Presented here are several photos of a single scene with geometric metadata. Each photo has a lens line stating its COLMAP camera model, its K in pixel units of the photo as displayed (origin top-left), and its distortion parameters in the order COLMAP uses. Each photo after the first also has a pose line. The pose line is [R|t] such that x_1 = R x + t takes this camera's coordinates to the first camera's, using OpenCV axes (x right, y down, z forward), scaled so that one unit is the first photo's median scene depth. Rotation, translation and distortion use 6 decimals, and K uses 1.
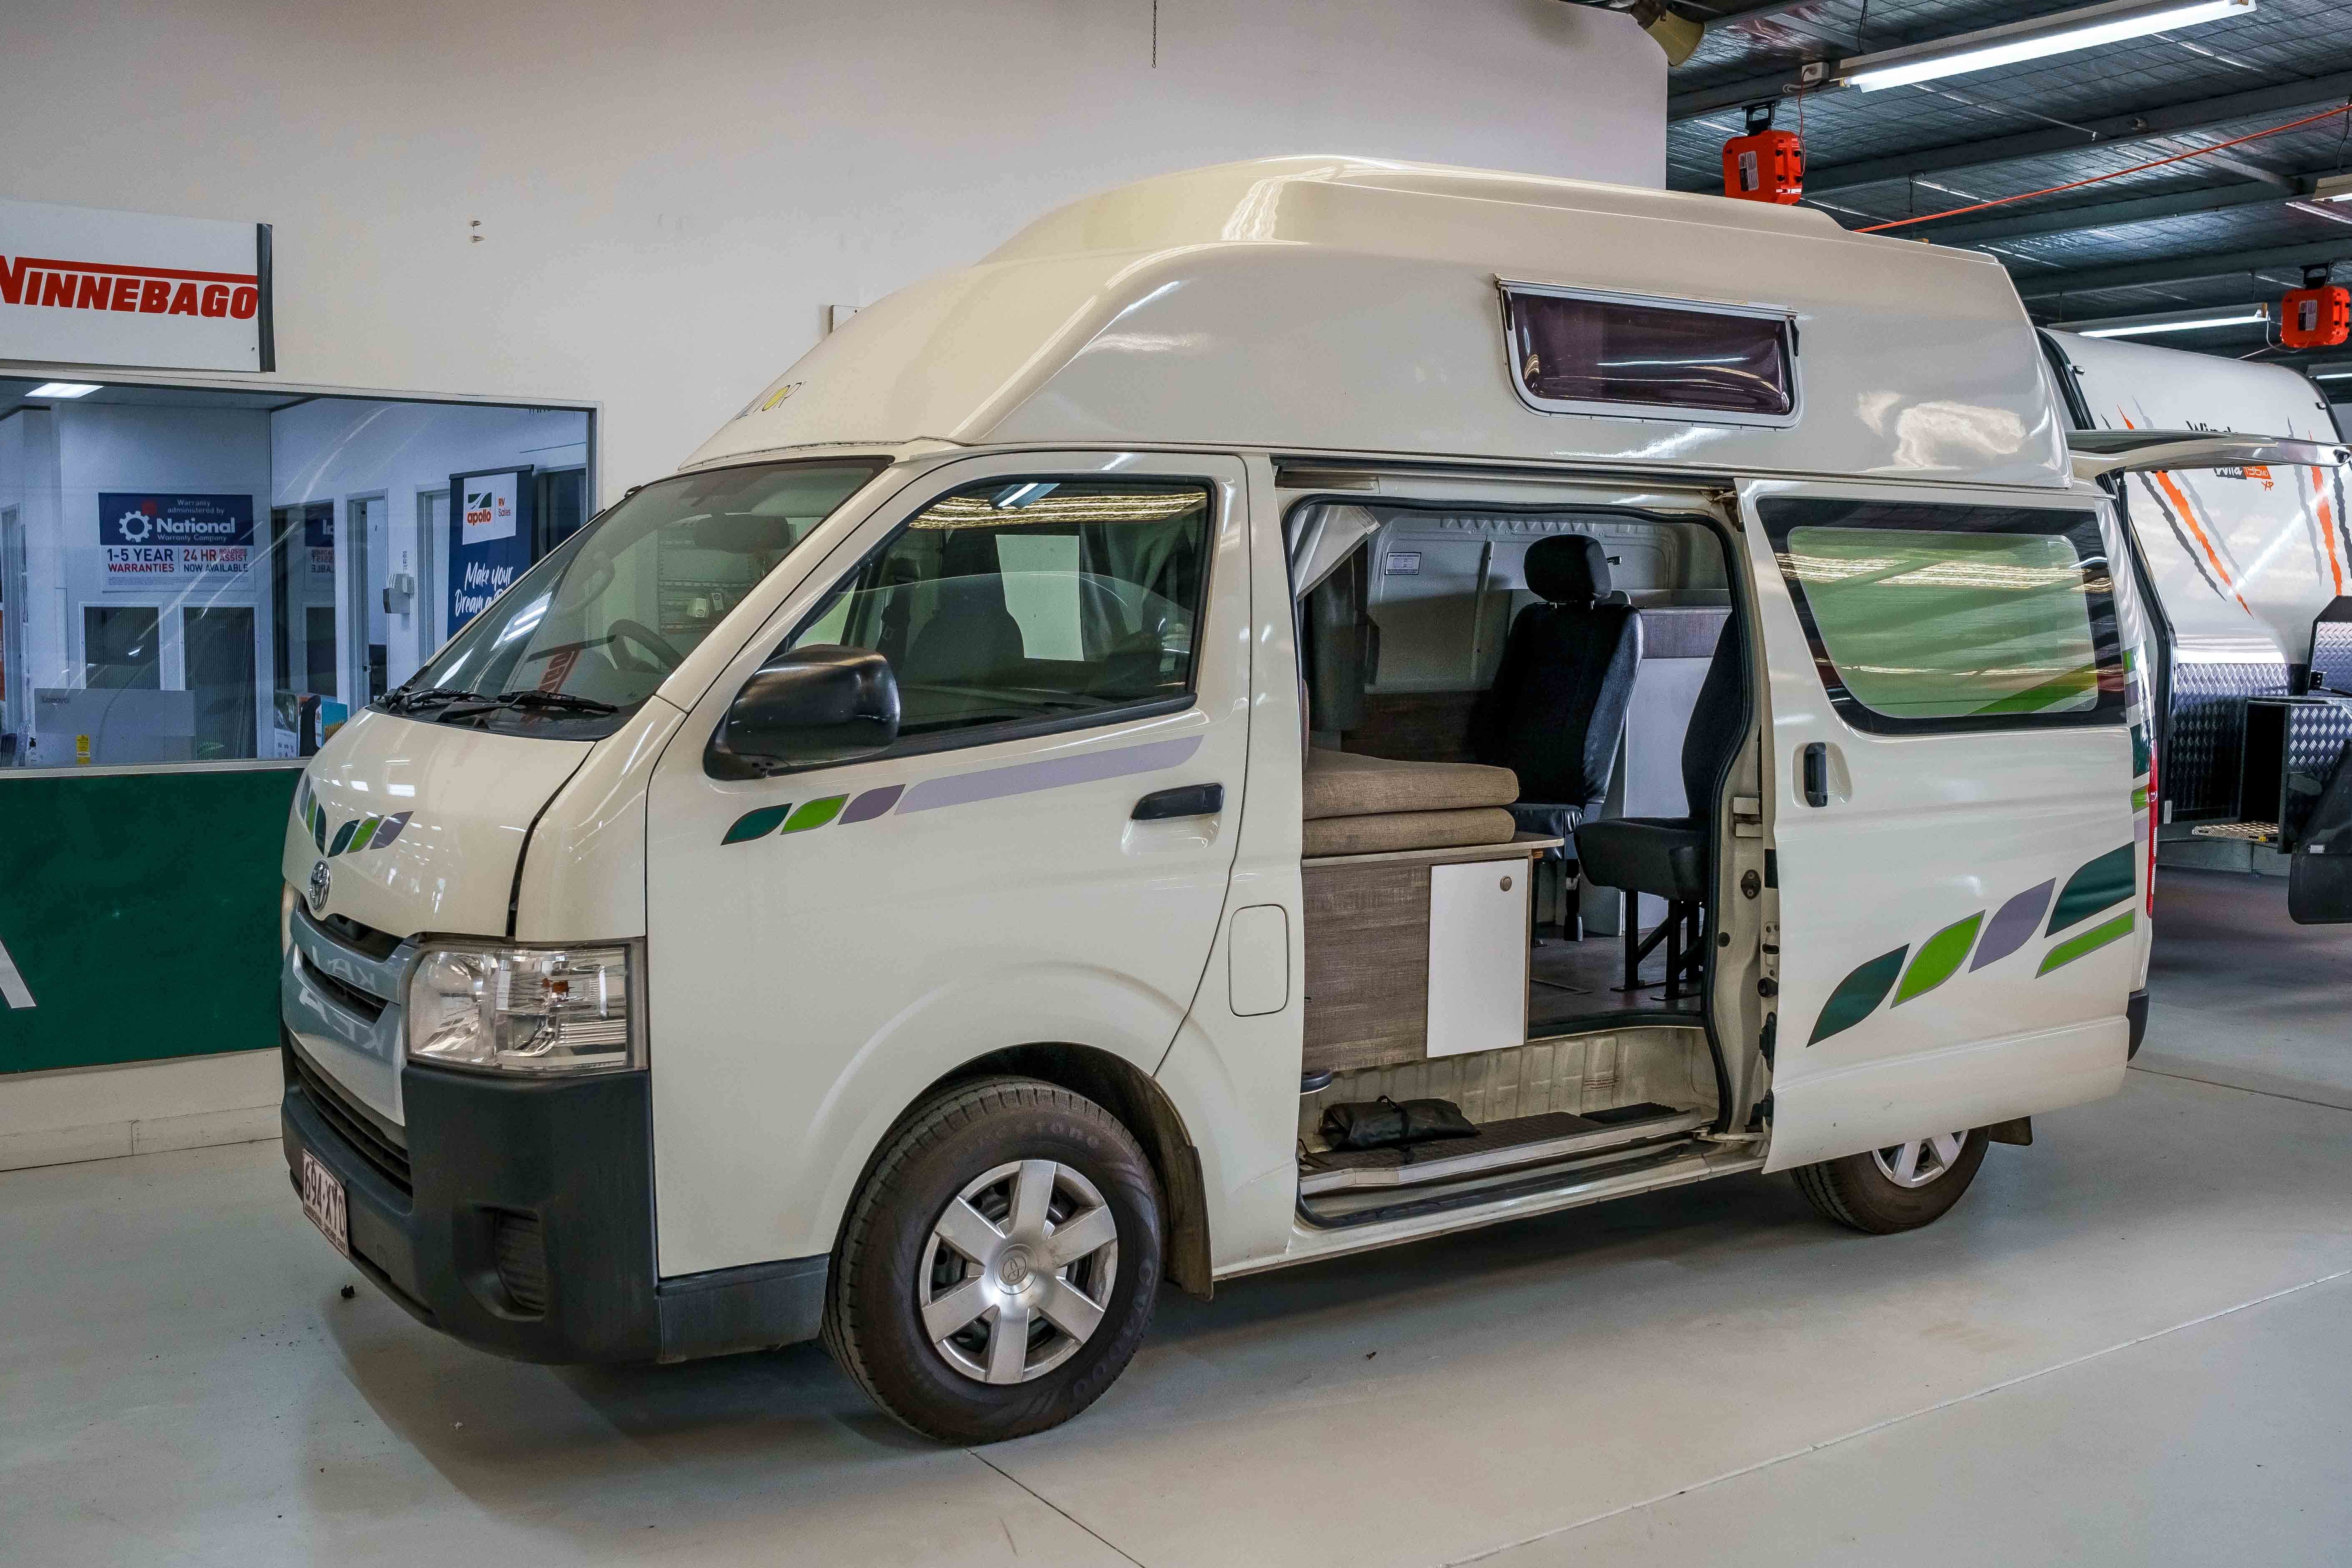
lens RADIAL K [[2269.6, 0, 1176.0], [0, 2269.6, 784.0], [0, 0, 1]] dist [-0.001101, -0.000089]
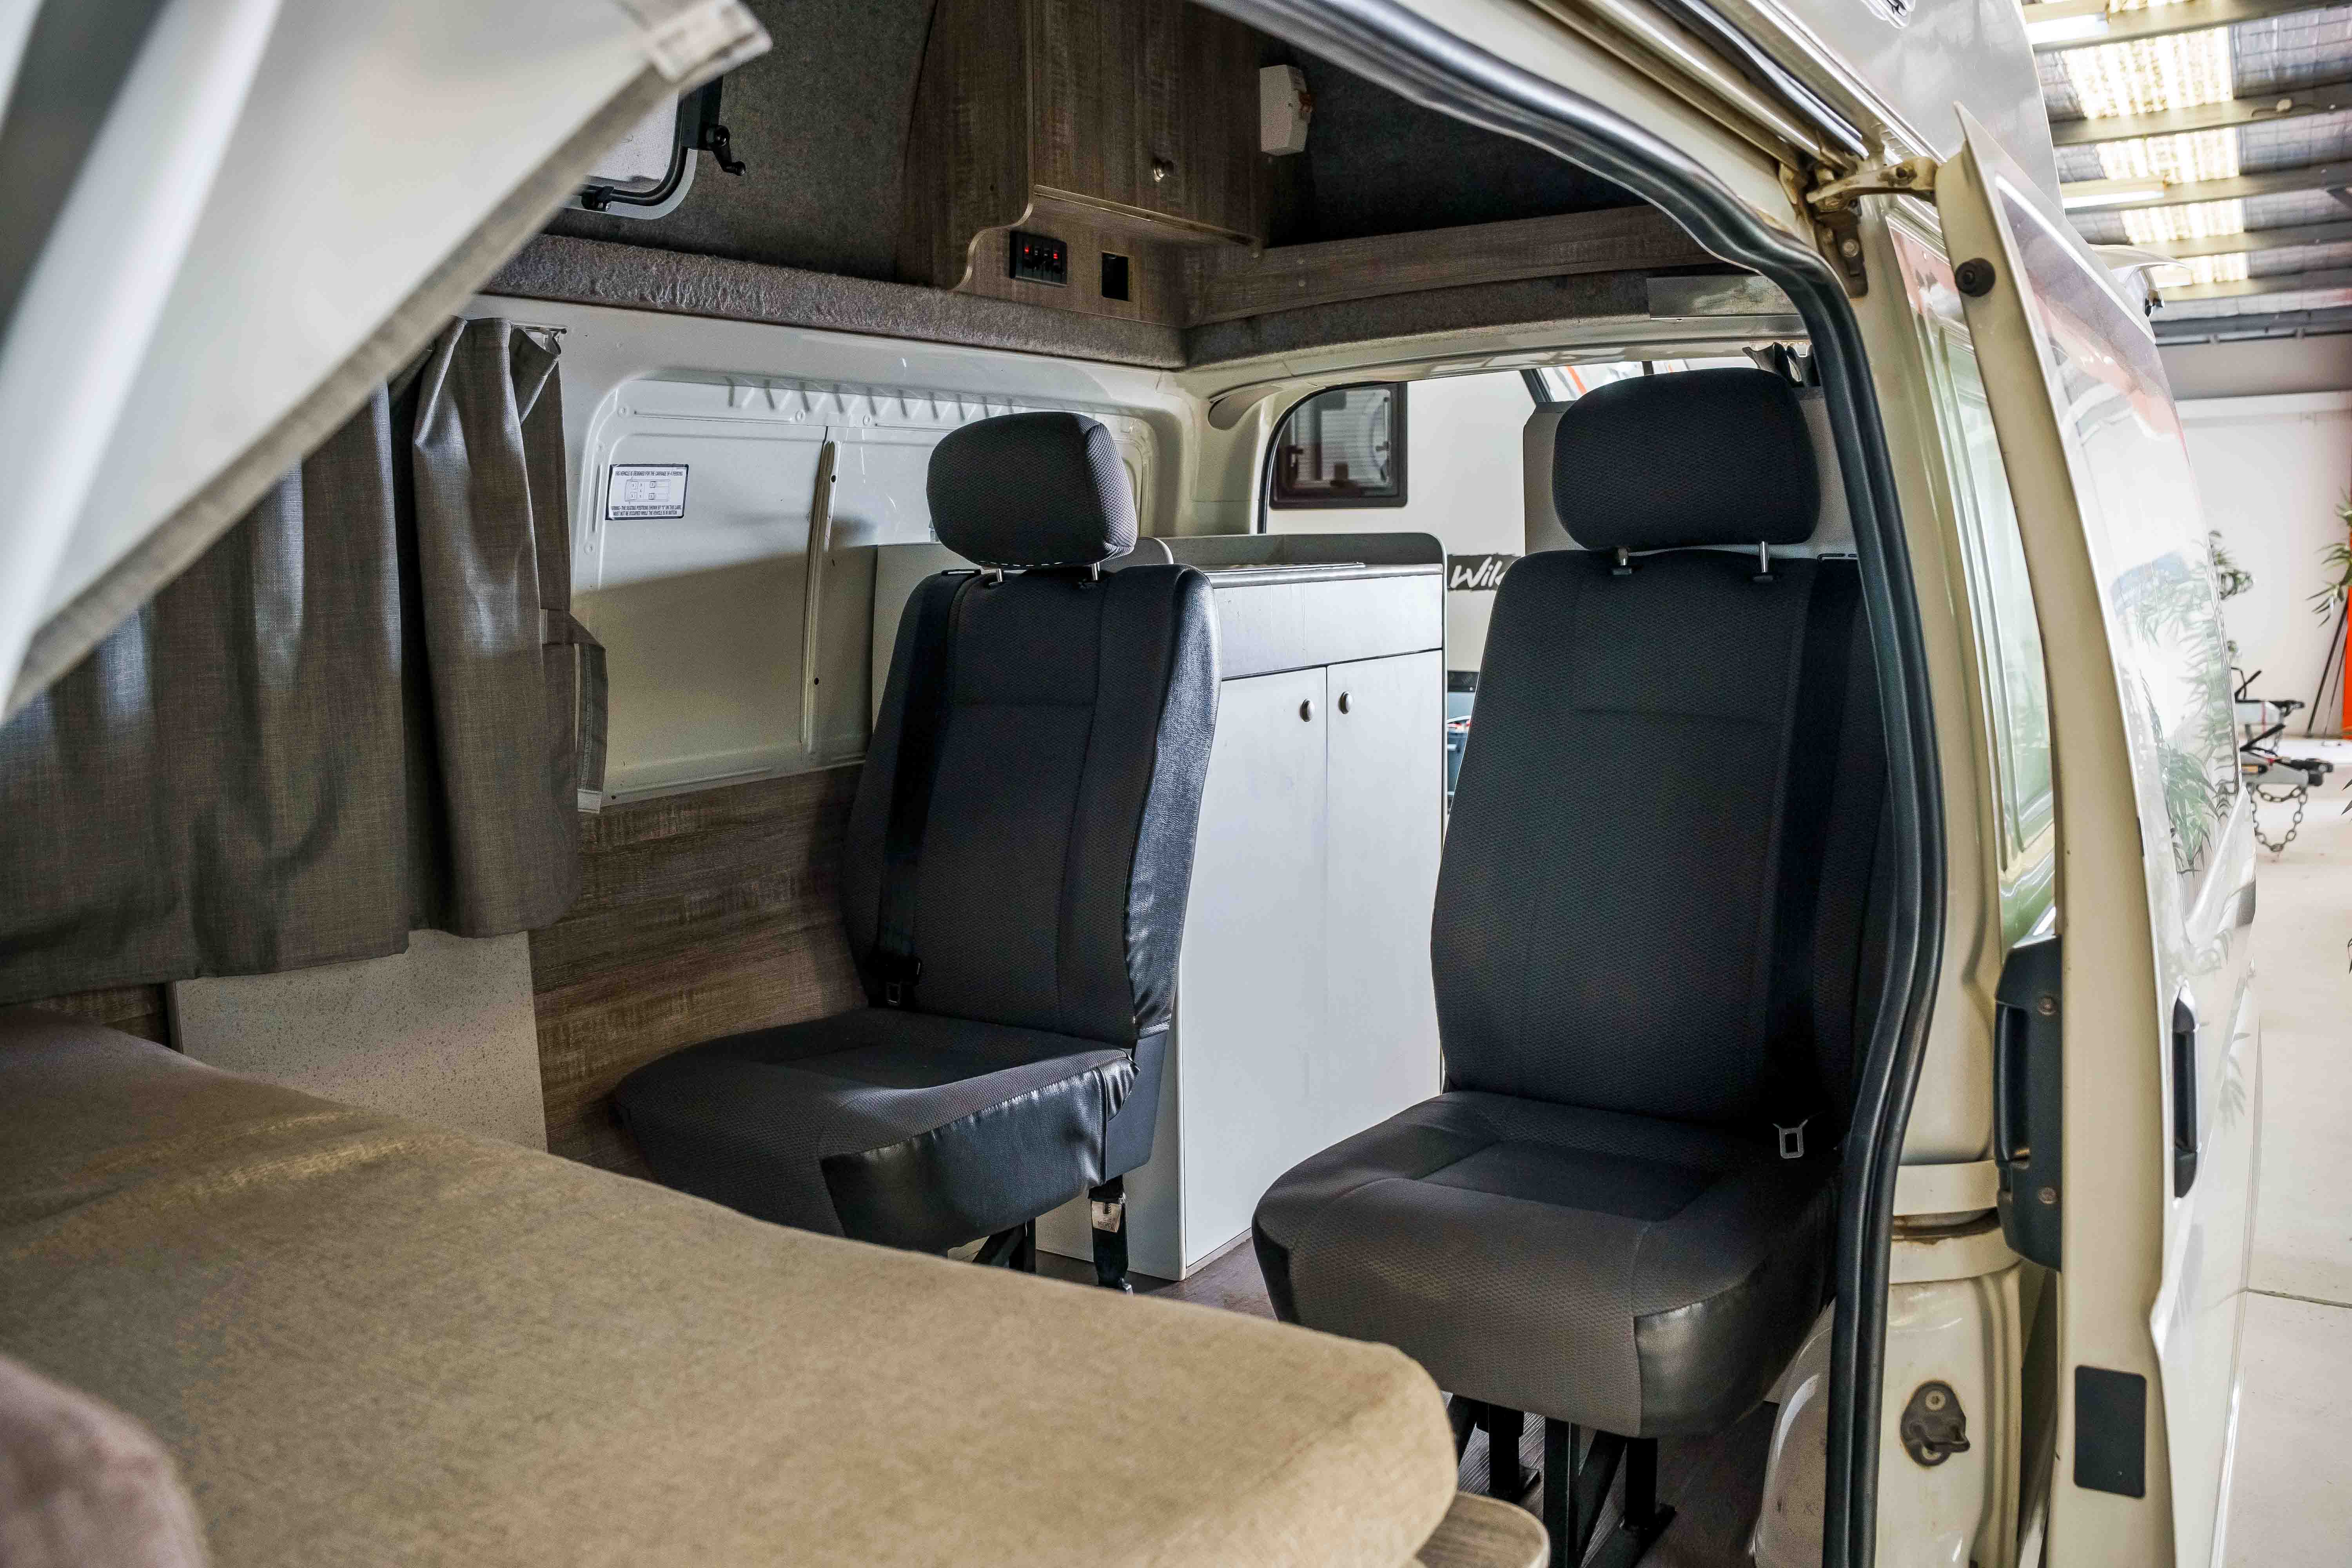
lens RADIAL K [[1858.1, 0, 1176.0], [0, 1858.1, 784.0], [0, 0, 1]] dist [-0.139073, 0.002258]
pose [[0.910694, -0.076842, 0.405872, 0.048030], [0.062407, 0.996862, 0.048702, -0.054326], [-0.408341, -0.019023, 0.912631, 0.660466]]
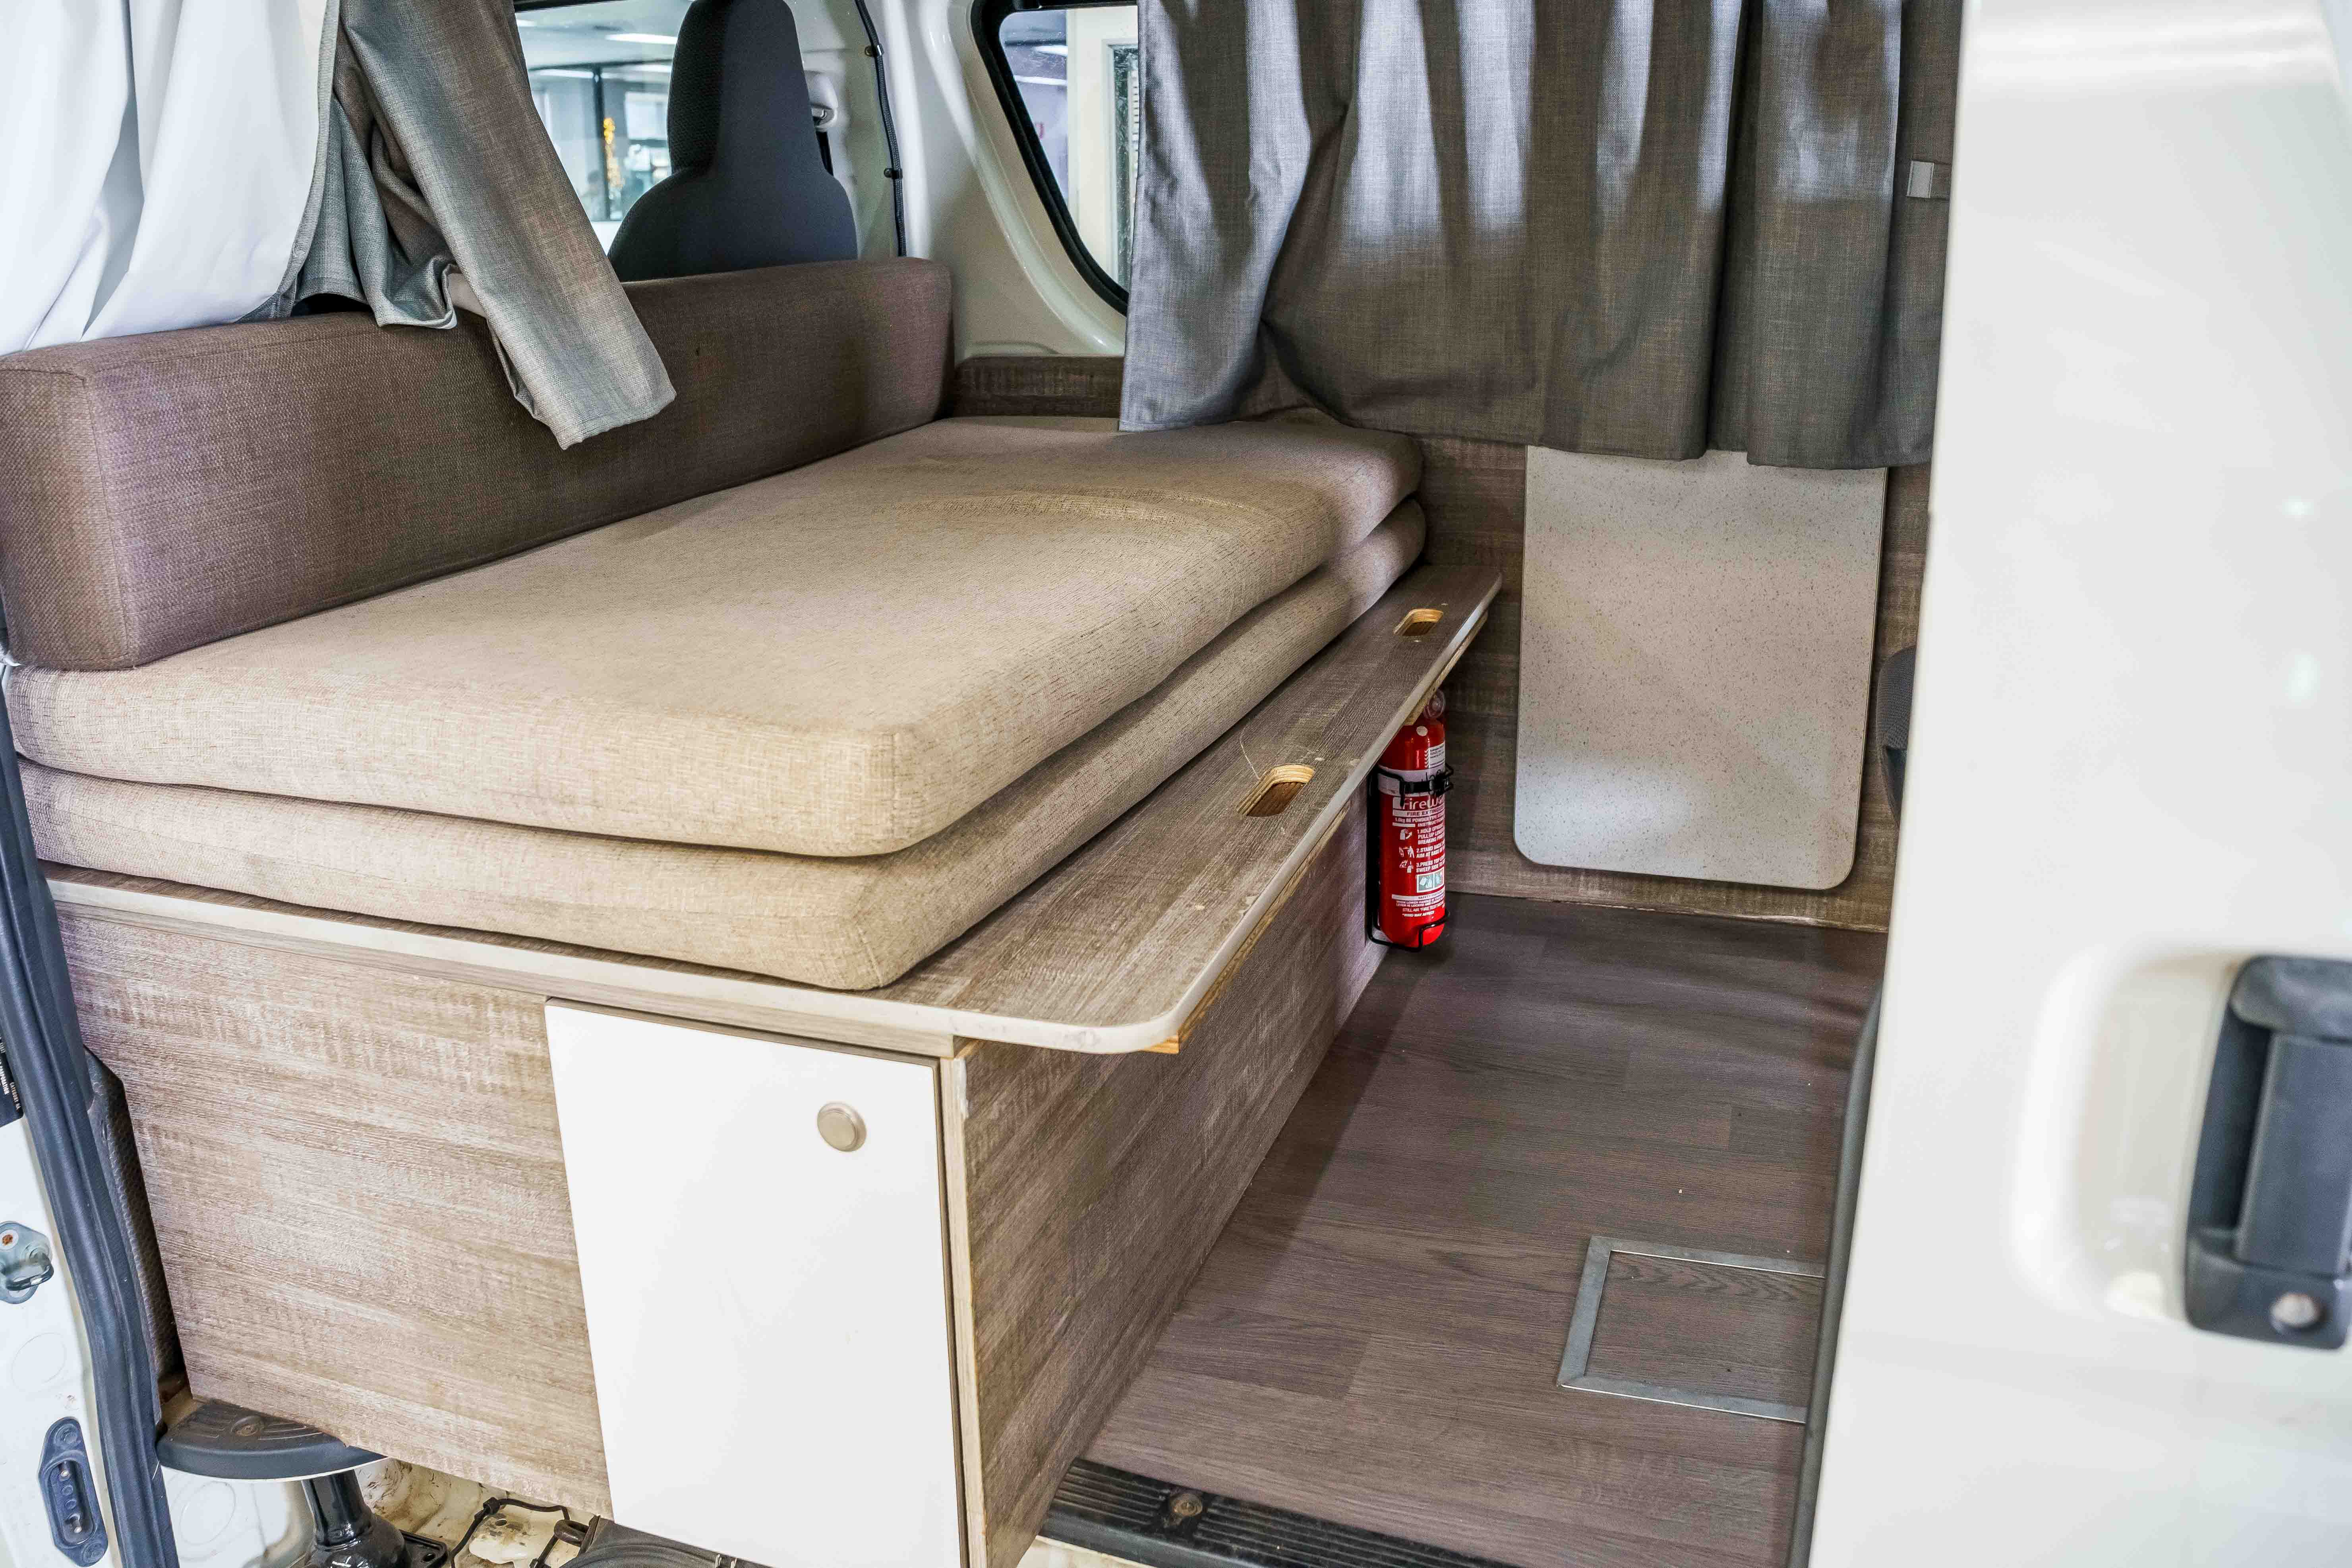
lens RADIAL K [[1858.1, 0, 1176.0], [0, 1858.1, 784.0], [0, 0, 1]] dist [-0.139073, 0.002258]
pose [[0.582121, 0.233829, -0.778755, 0.262537], [-0.046053, 0.965702, 0.255537, -0.045363], [0.811797, -0.112890, 0.572924, 0.702117]]
